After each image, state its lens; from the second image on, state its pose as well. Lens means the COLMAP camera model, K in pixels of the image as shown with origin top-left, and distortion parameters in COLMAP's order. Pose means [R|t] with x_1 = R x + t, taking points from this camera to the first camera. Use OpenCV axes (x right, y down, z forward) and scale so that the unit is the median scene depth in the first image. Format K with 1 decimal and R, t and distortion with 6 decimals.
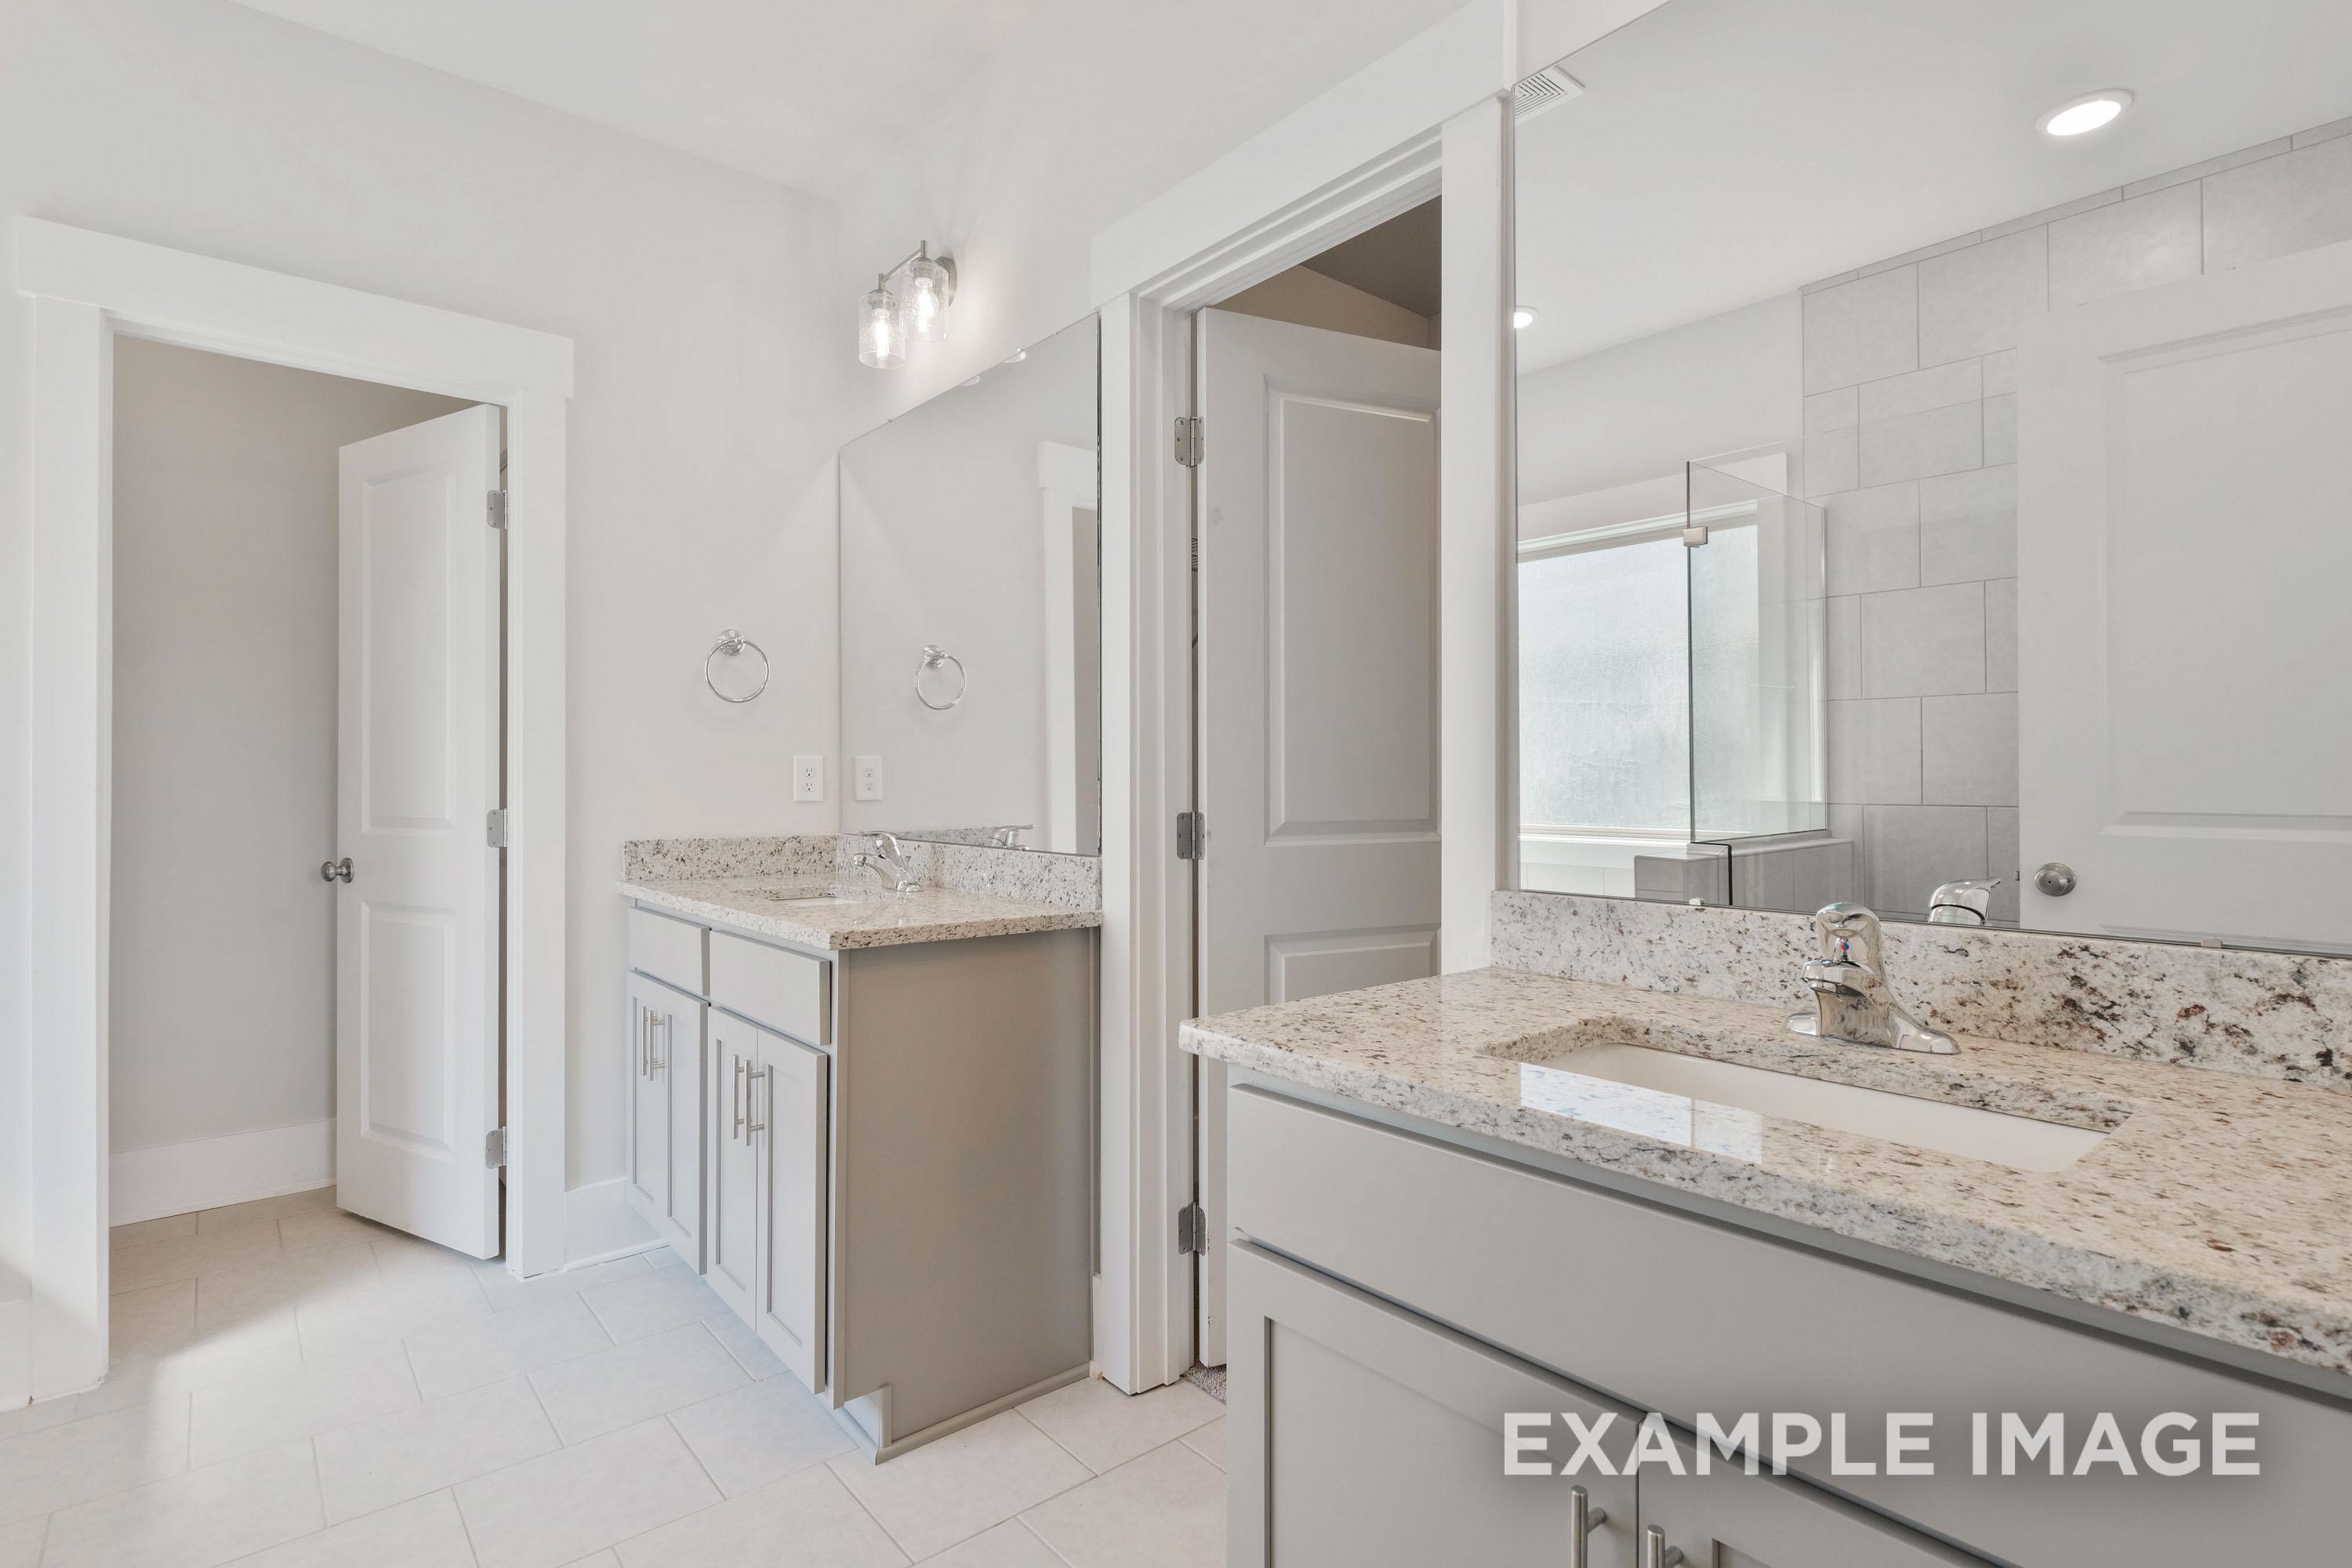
lens RADIAL K [[1183.1, 0, 1167.4], [0, 1183.1, 774.6], [0, 0, 1]] dist [0.000423, -0.000668]
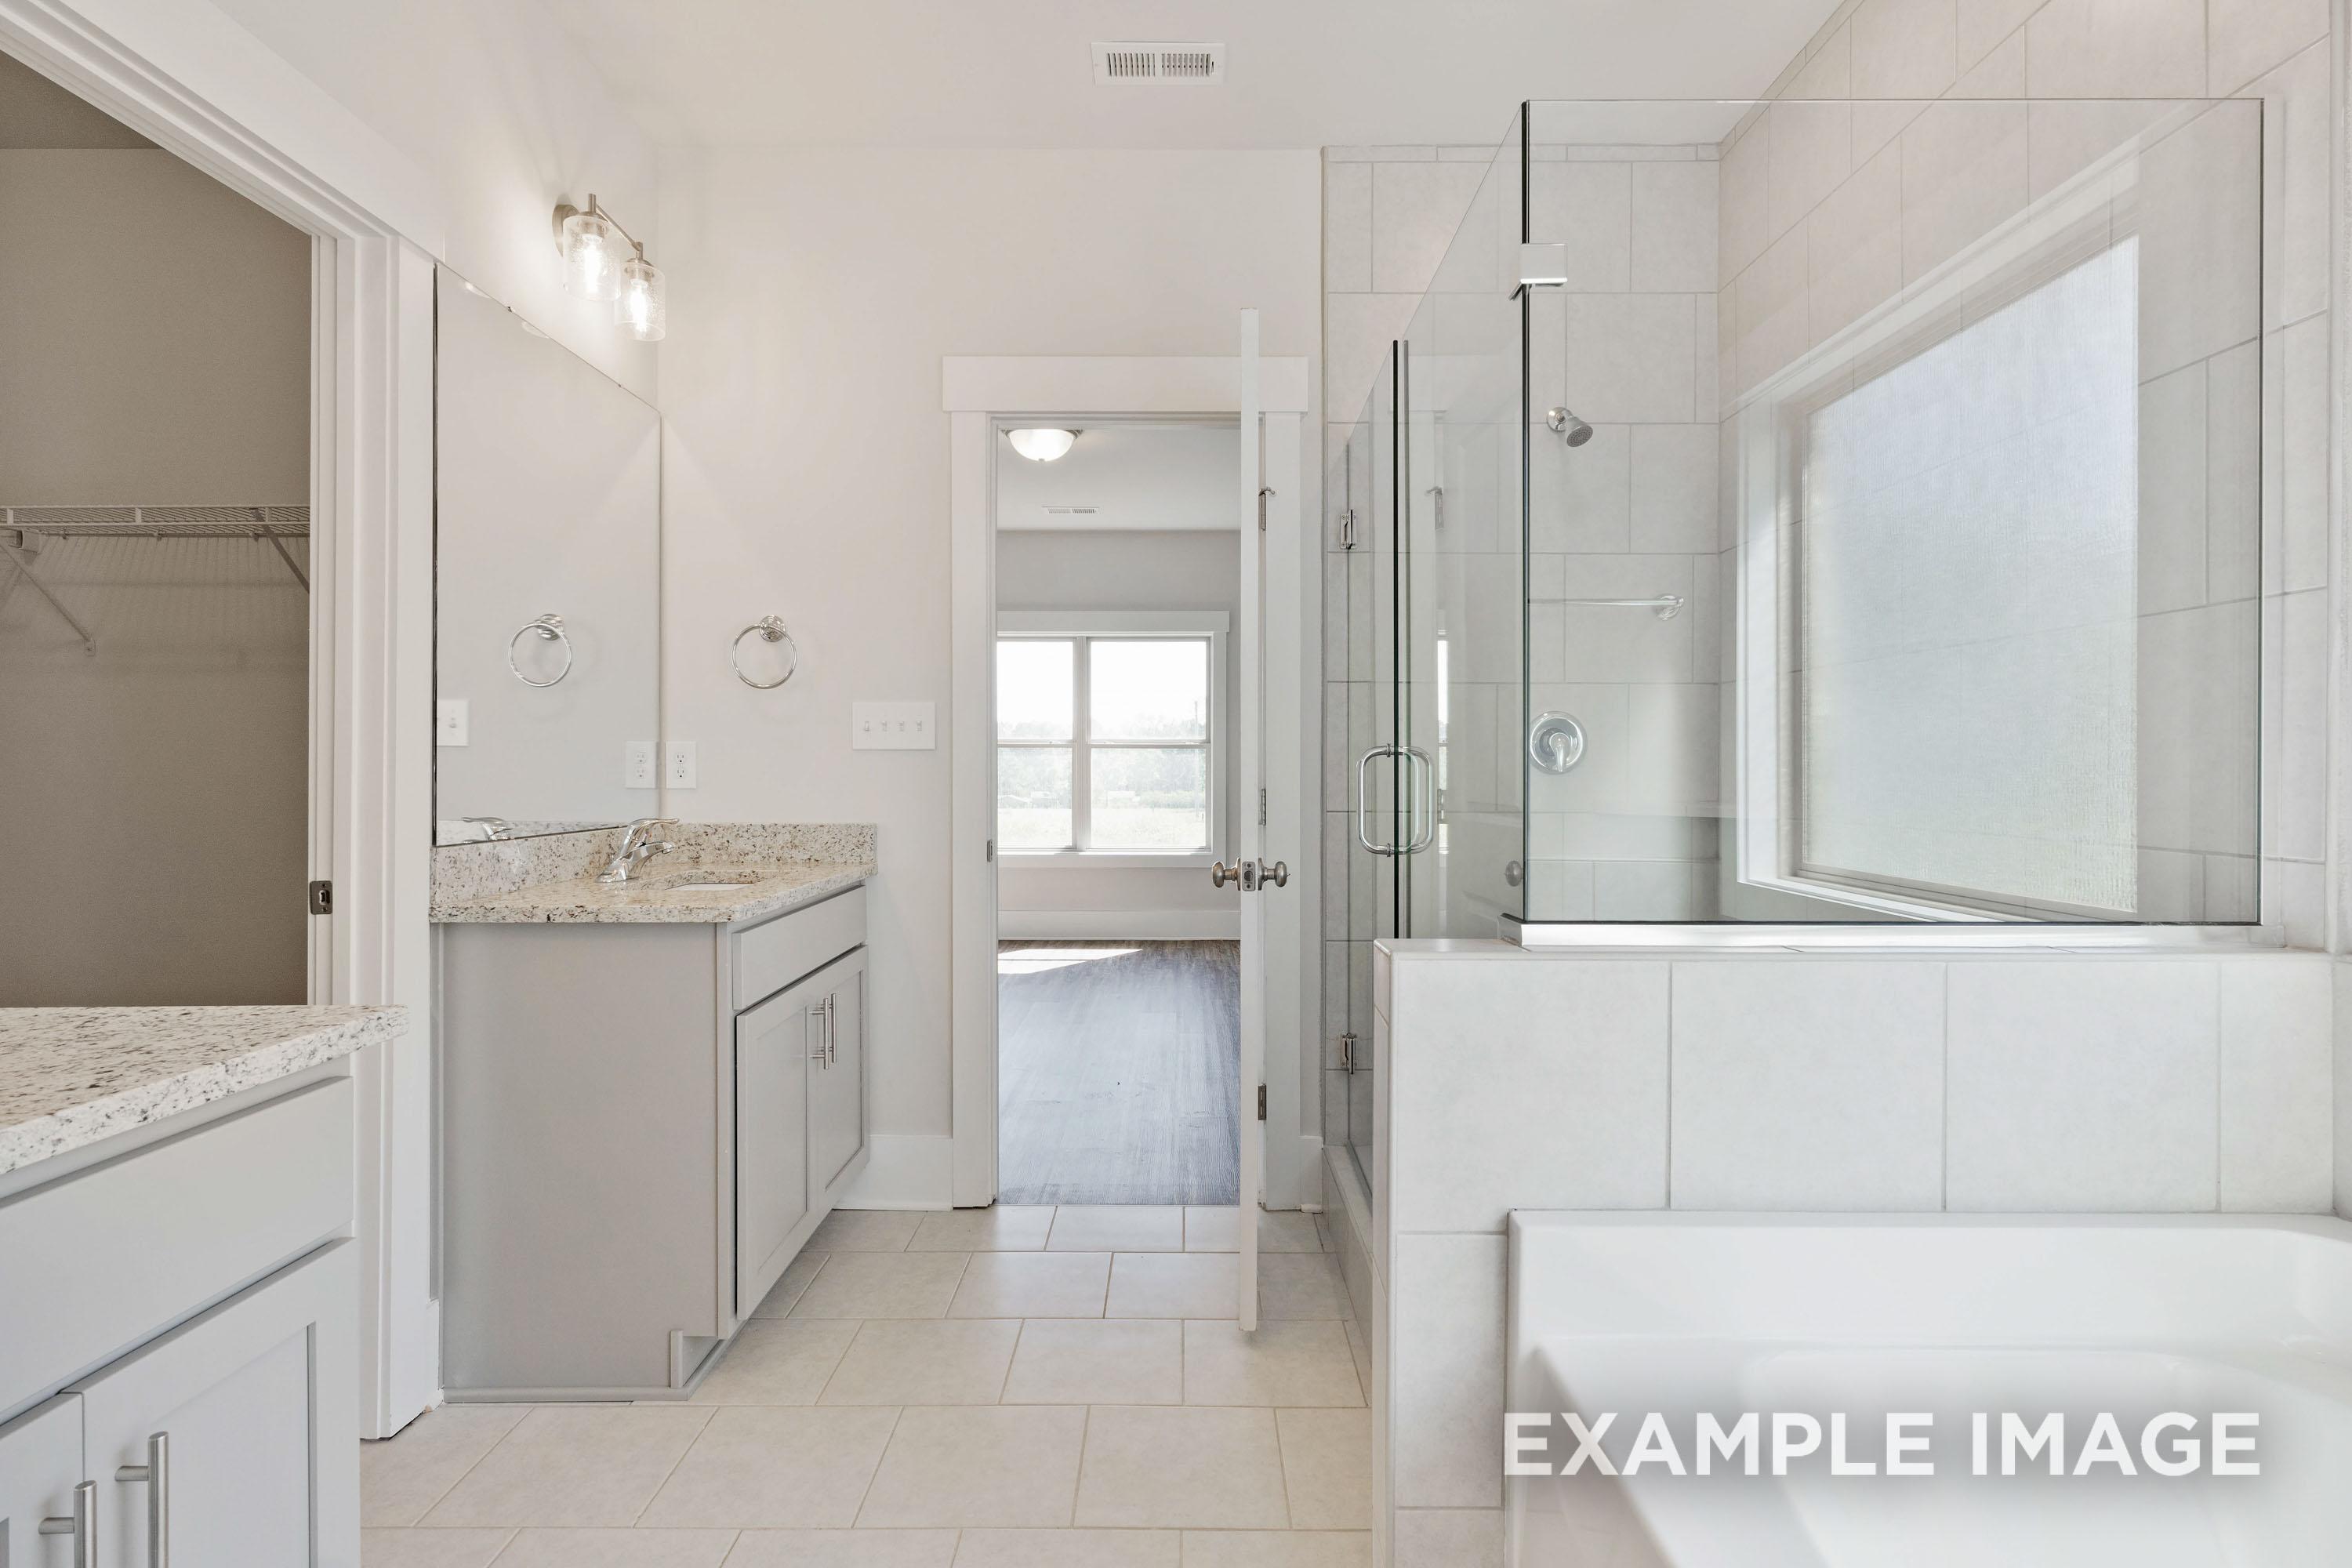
lens RADIAL K [[1171.4, 0, 1181.6], [0, 1171.4, 736.2], [0, 0, 1]] dist [-0.001943, 0.007258]
pose [[-0.773520, 0.017798, 0.633522, -1.369913], [-0.002436, 0.999515, -0.031055, 0.009666], [-0.633767, -0.025565, -0.773101, 1.661576]]
